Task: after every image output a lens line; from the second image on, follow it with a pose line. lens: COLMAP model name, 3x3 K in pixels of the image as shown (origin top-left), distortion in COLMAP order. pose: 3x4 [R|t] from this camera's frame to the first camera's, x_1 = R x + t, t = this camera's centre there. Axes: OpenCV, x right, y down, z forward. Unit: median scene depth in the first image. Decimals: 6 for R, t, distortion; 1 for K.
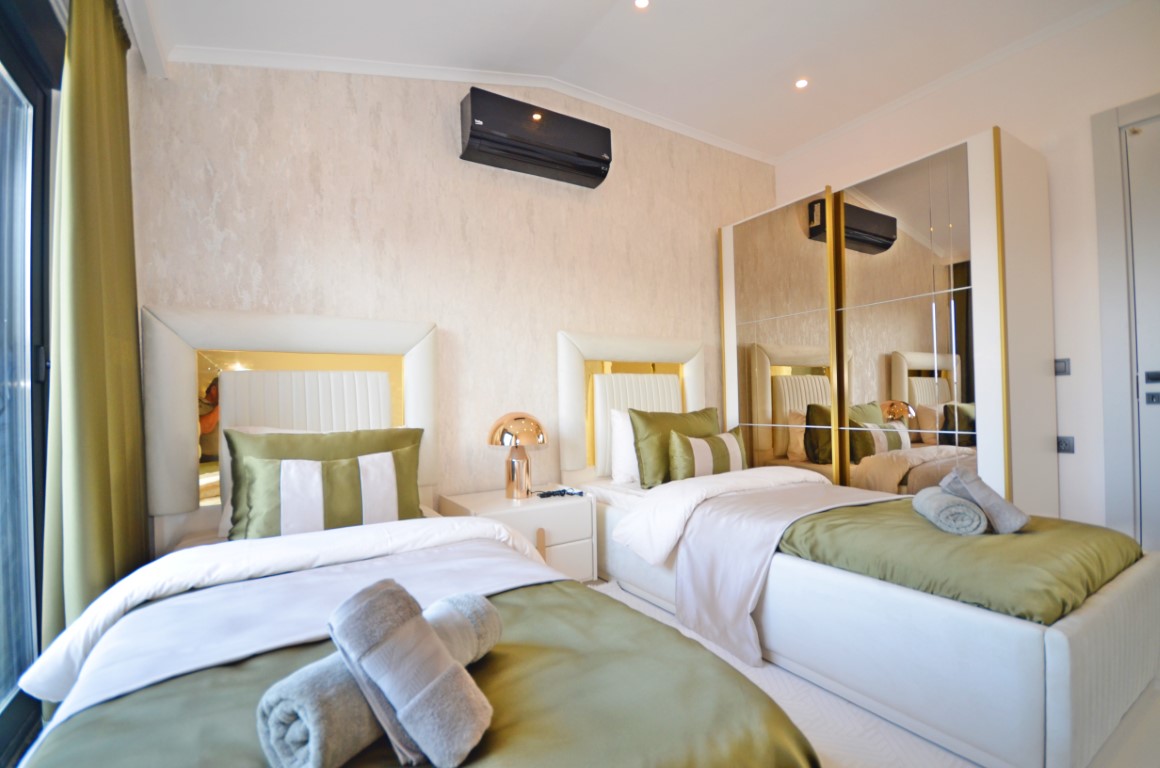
lens RADIAL K [[510.8, 0, 580.0], [0, 510.8, 384.0], [0, 0, 1]] dist [0.000481, 0.000060]
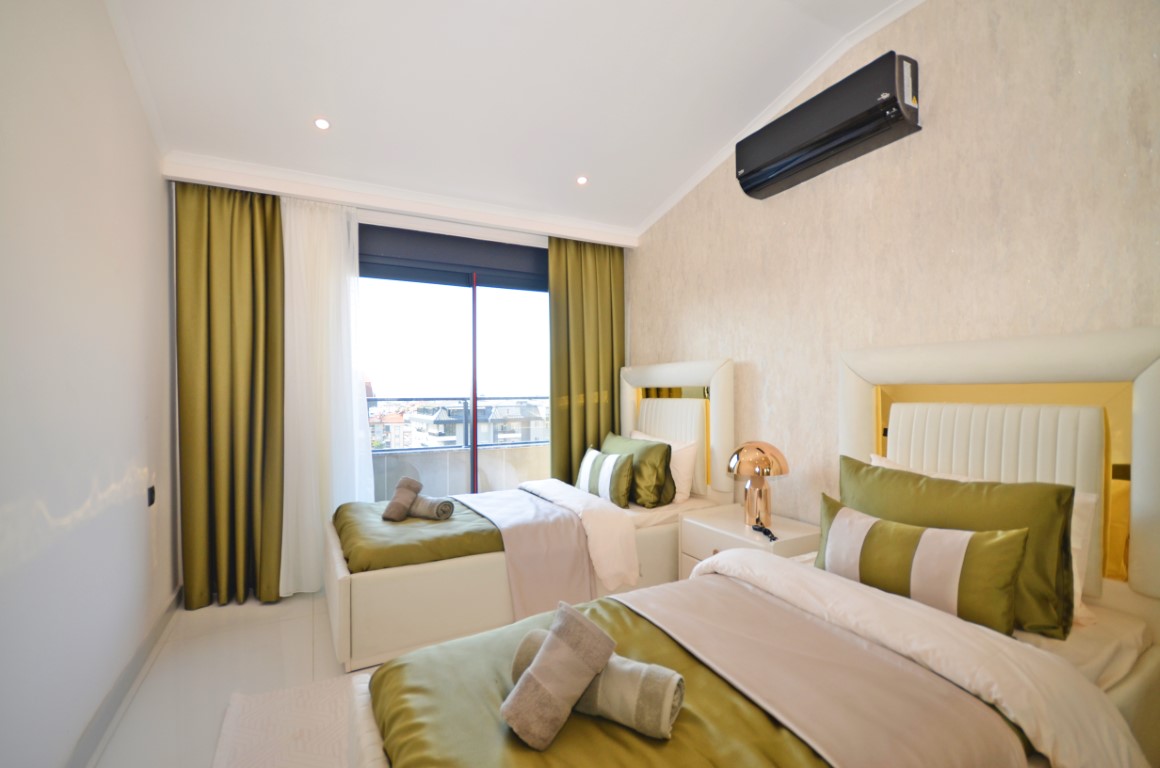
lens RADIAL K [[510.8, 0, 580.0], [0, 510.8, 384.0], [0, 0, 1]] dist [0.000481, 0.000060]
pose [[-0.058685, -0.014154, -0.998176, 0.783283], [0.013276, 0.999800, -0.014958, -0.040833], [0.998188, -0.014130, -0.058485, 0.618809]]
